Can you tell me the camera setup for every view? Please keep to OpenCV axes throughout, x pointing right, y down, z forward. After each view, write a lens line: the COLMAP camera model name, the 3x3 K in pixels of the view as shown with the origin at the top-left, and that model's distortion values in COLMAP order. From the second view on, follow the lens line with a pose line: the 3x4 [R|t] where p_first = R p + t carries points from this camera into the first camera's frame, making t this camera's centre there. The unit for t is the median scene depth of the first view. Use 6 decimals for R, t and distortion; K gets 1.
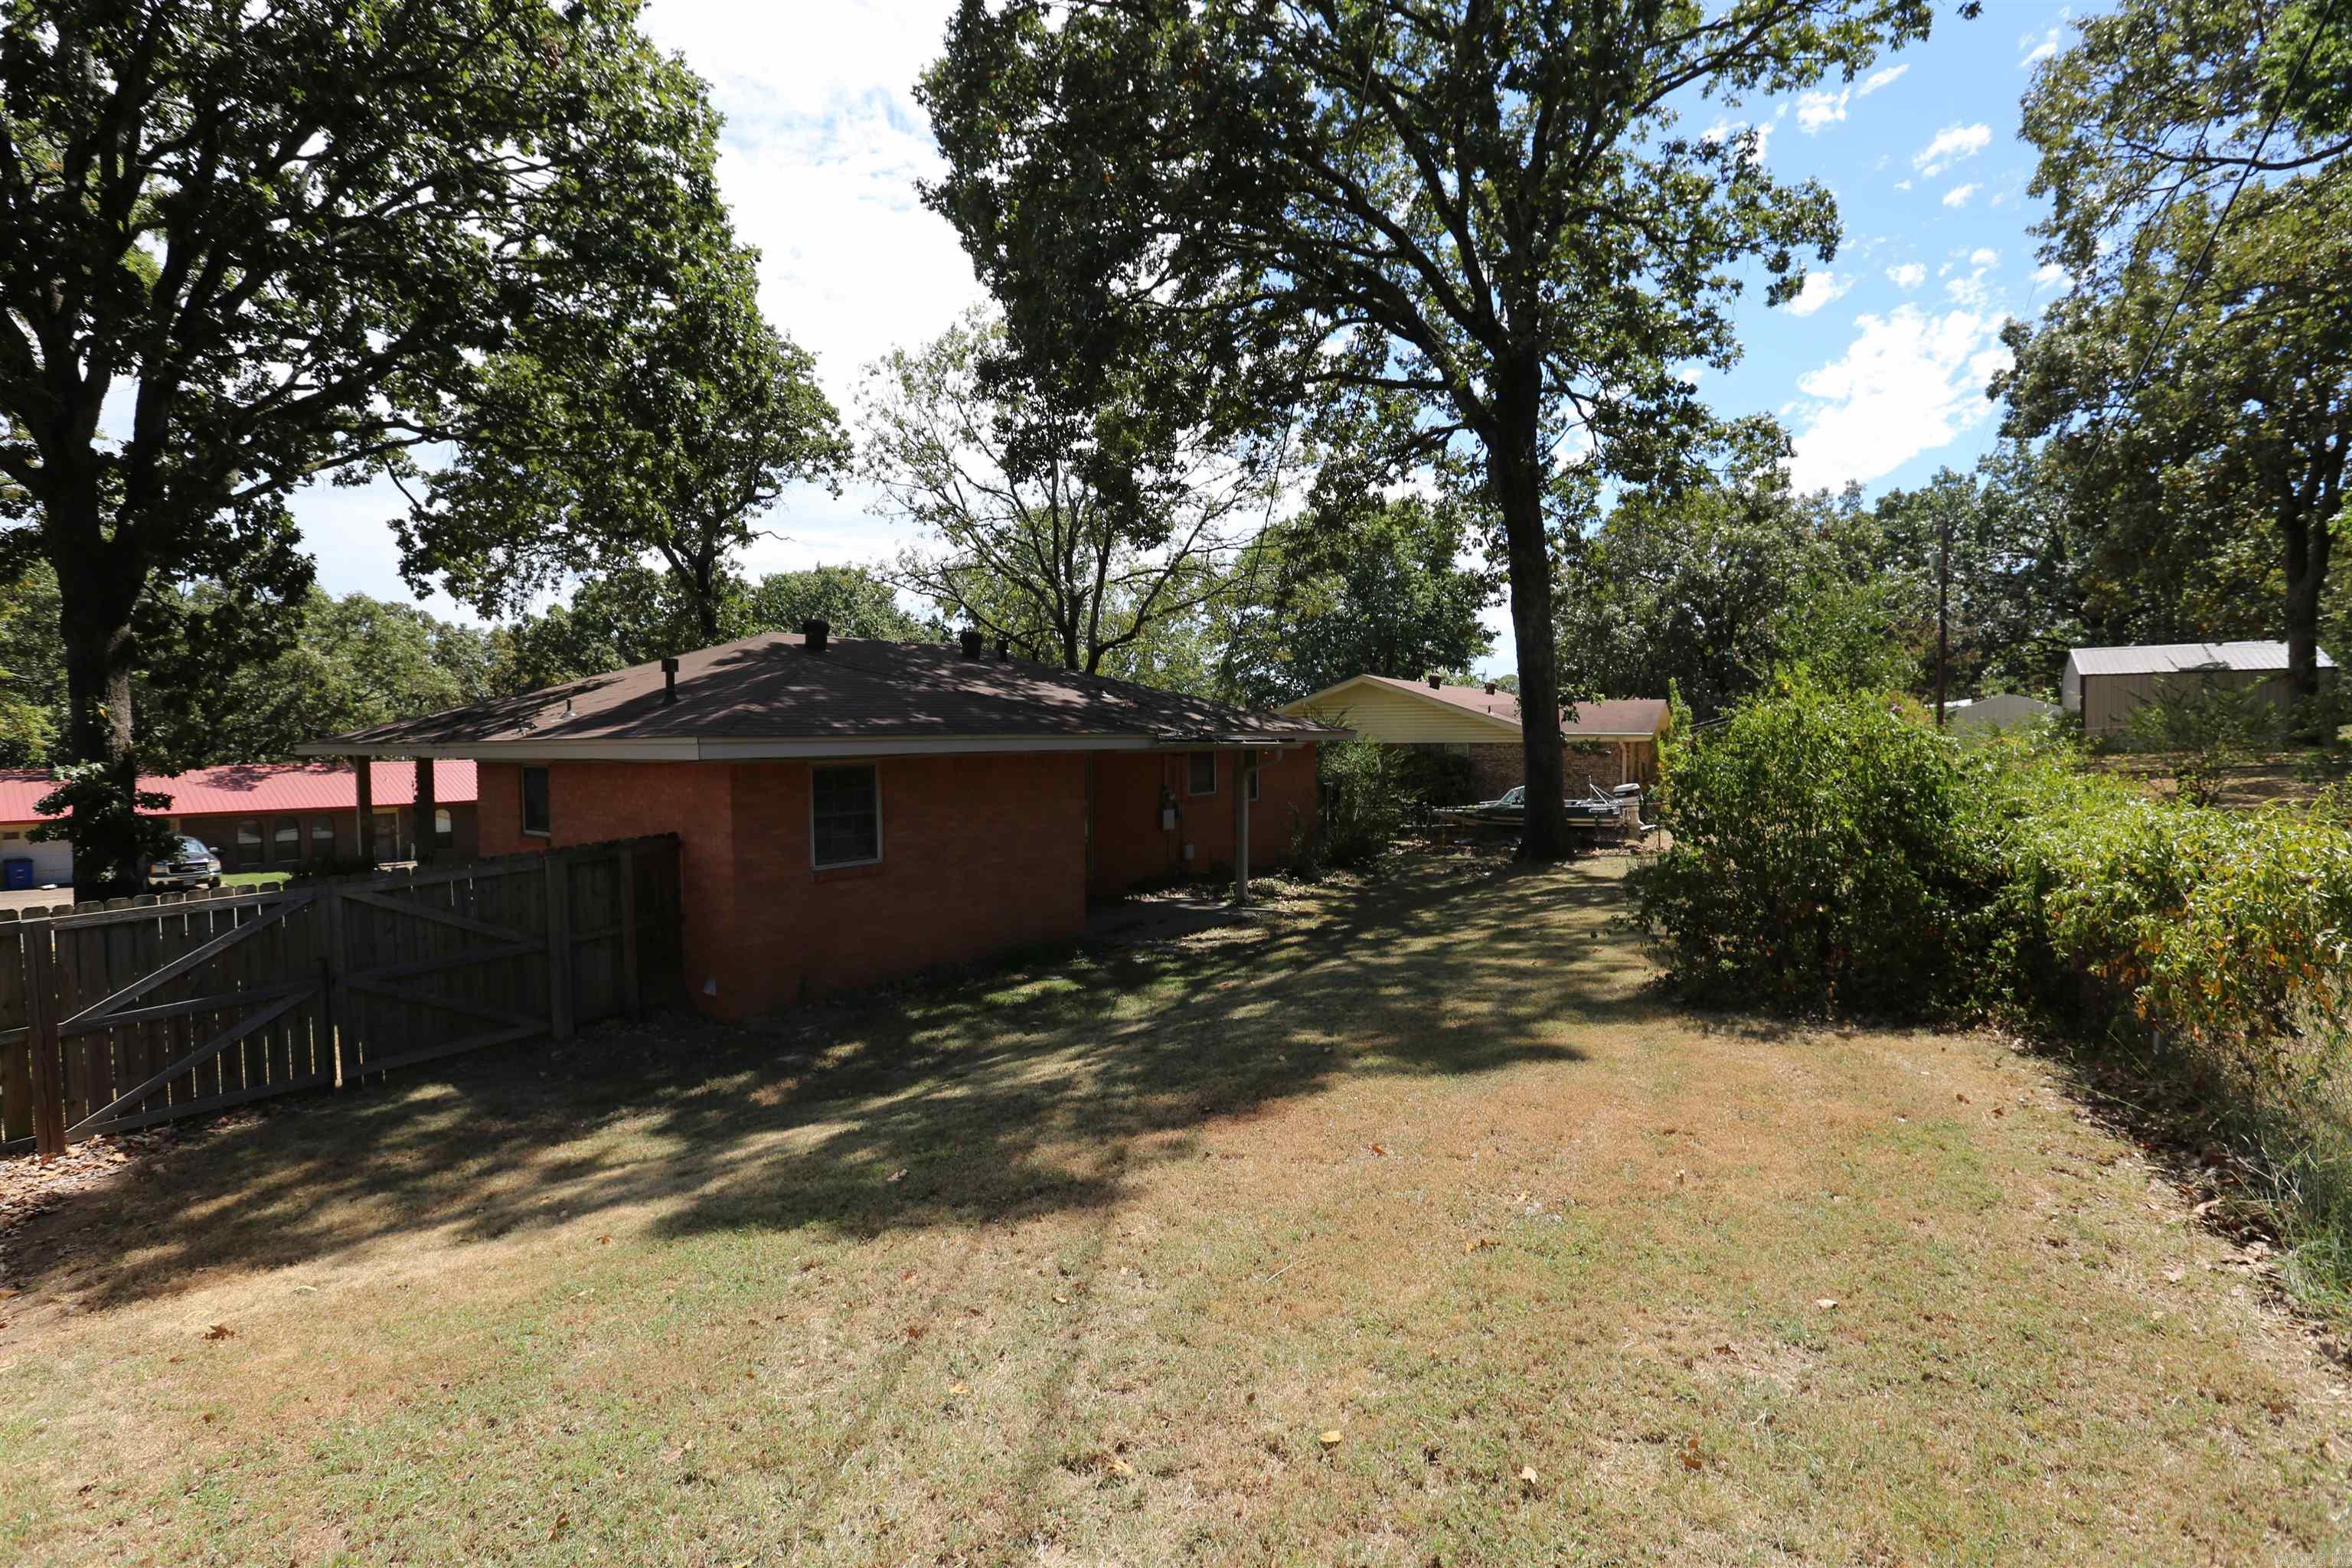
lens RADIAL K [[1064.4, 0, 1165.3], [0, 1064.4, 789.1], [0, 0, 1]] dist [-0.050514, 0.016083]
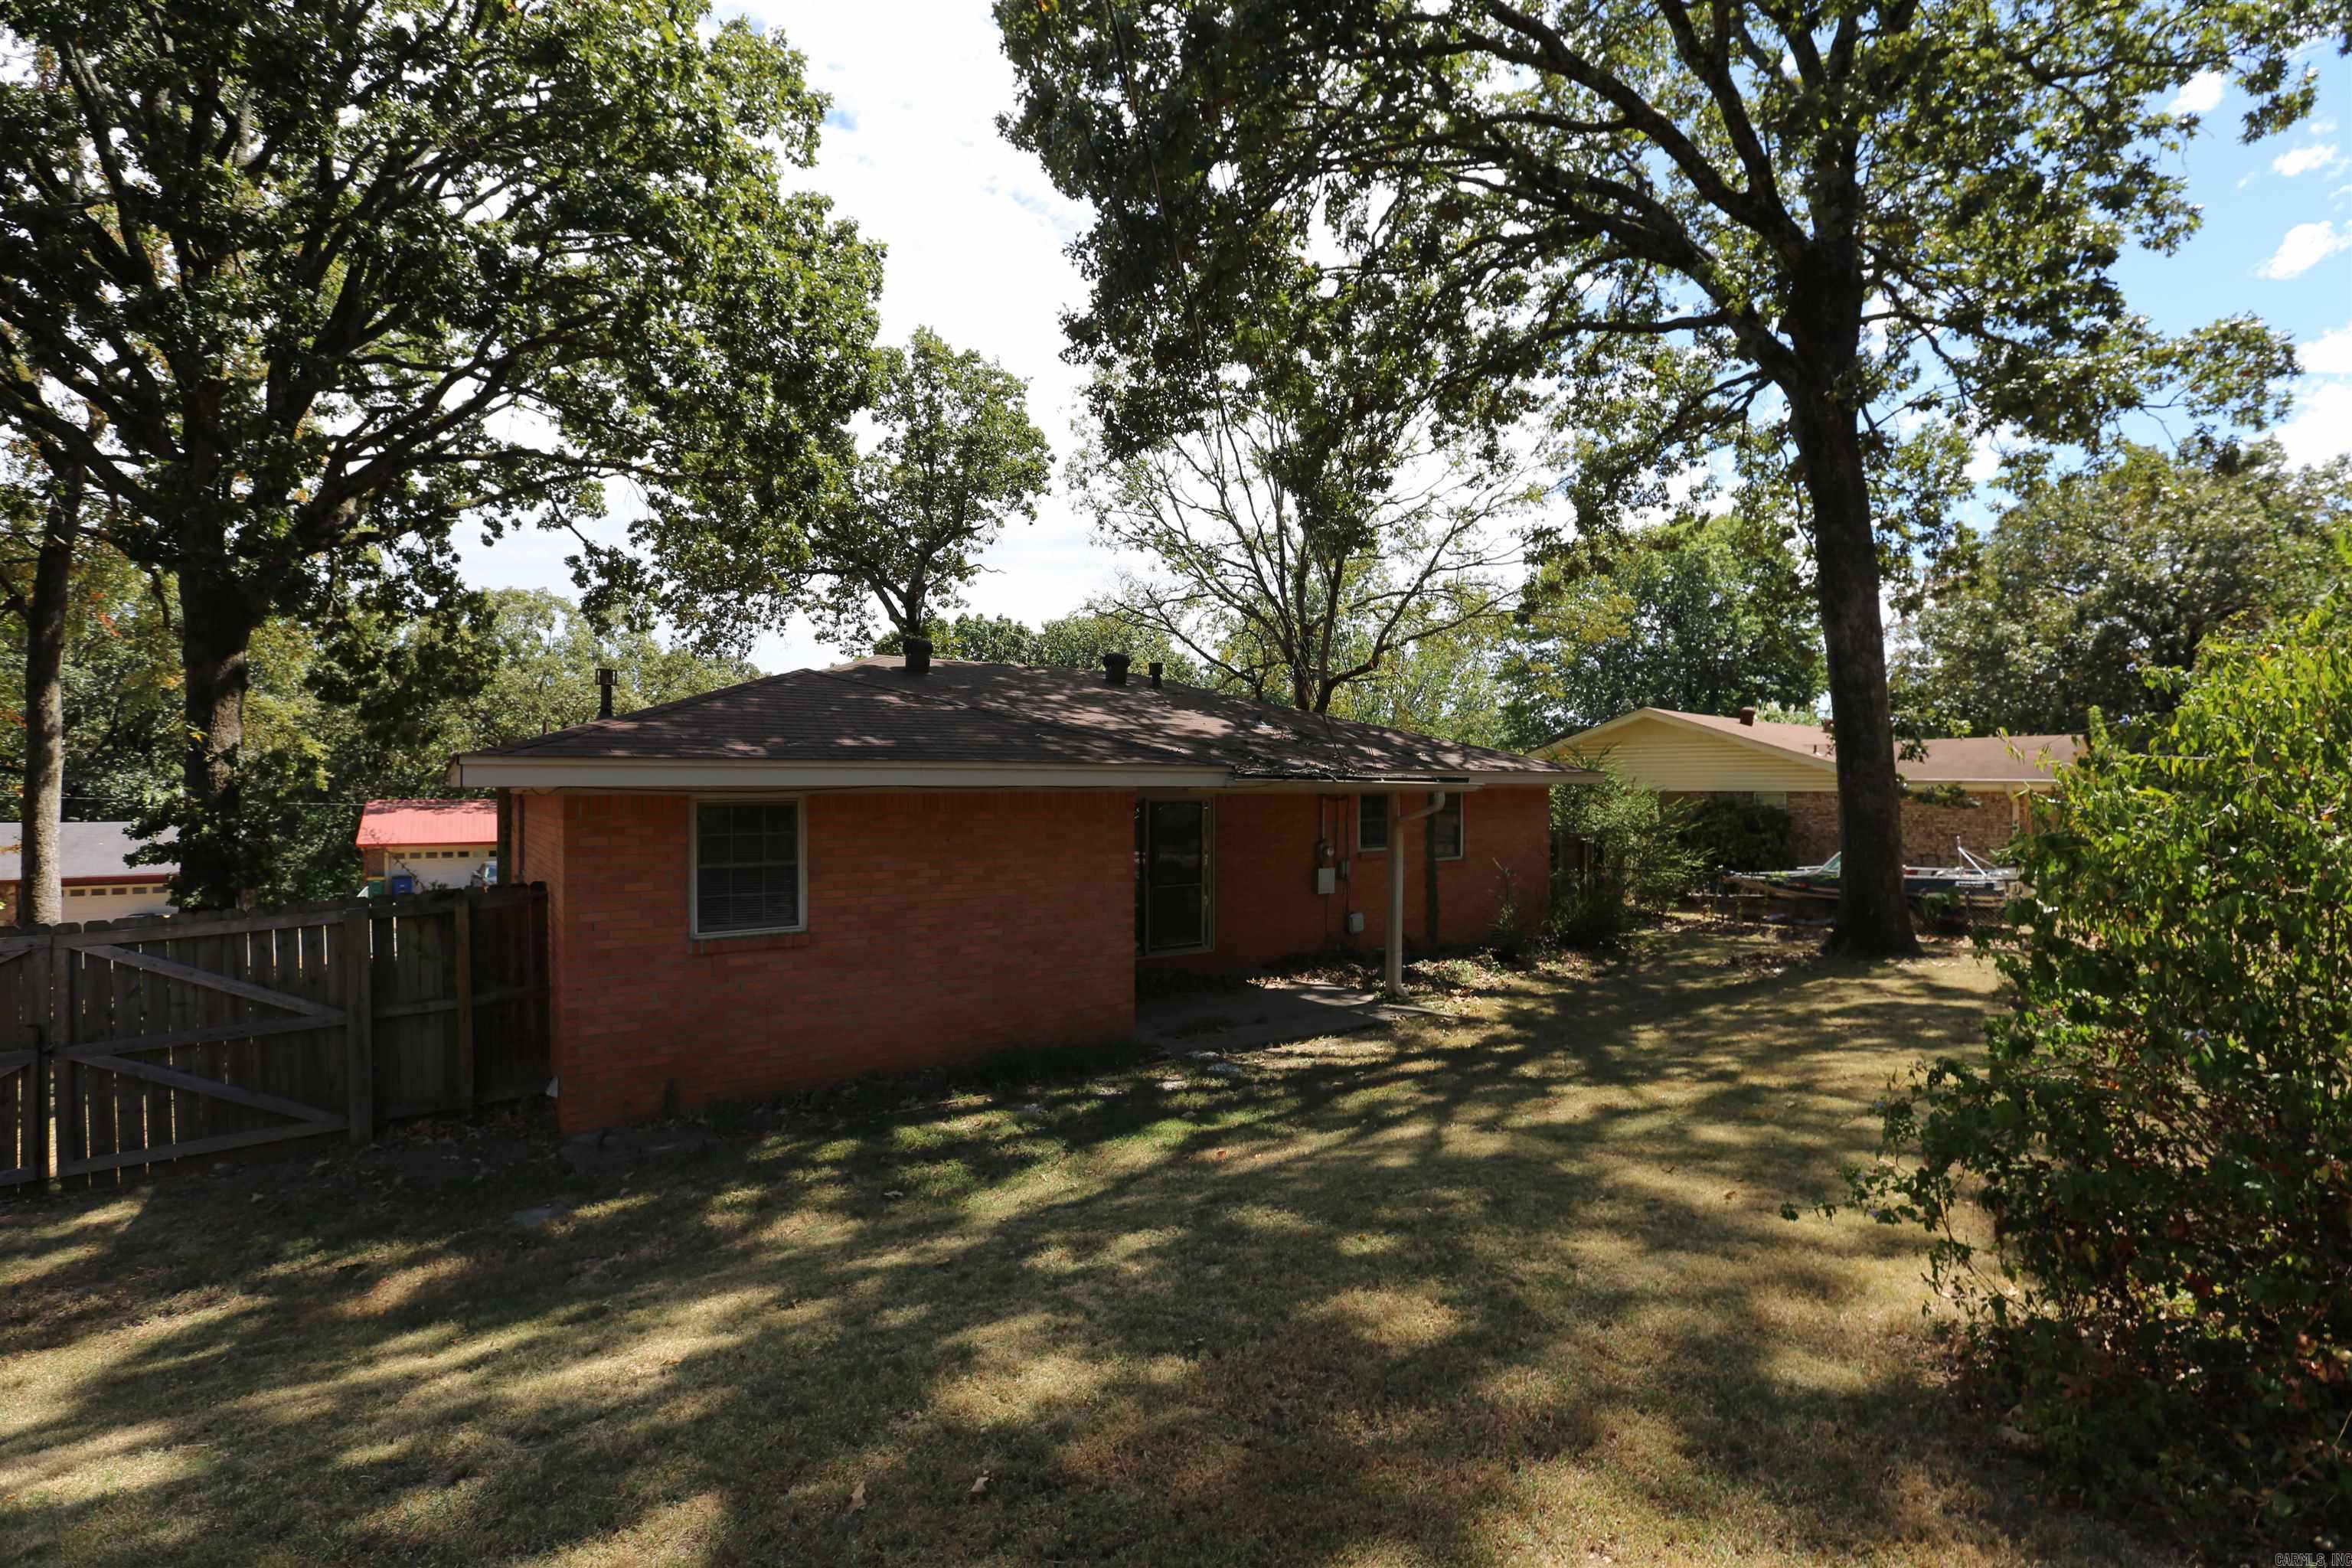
lens RADIAL K [[1064.4, 0, 1162.6], [0, 1064.4, 785.2], [0, 0, 1]] dist [-0.050514, 0.016083]
pose [[0.957168, 0.009659, -0.289371, 0.085240], [-0.023705, 0.998702, -0.045075, -0.002804], [0.288560, 0.050004, 0.956155, 0.154756]]
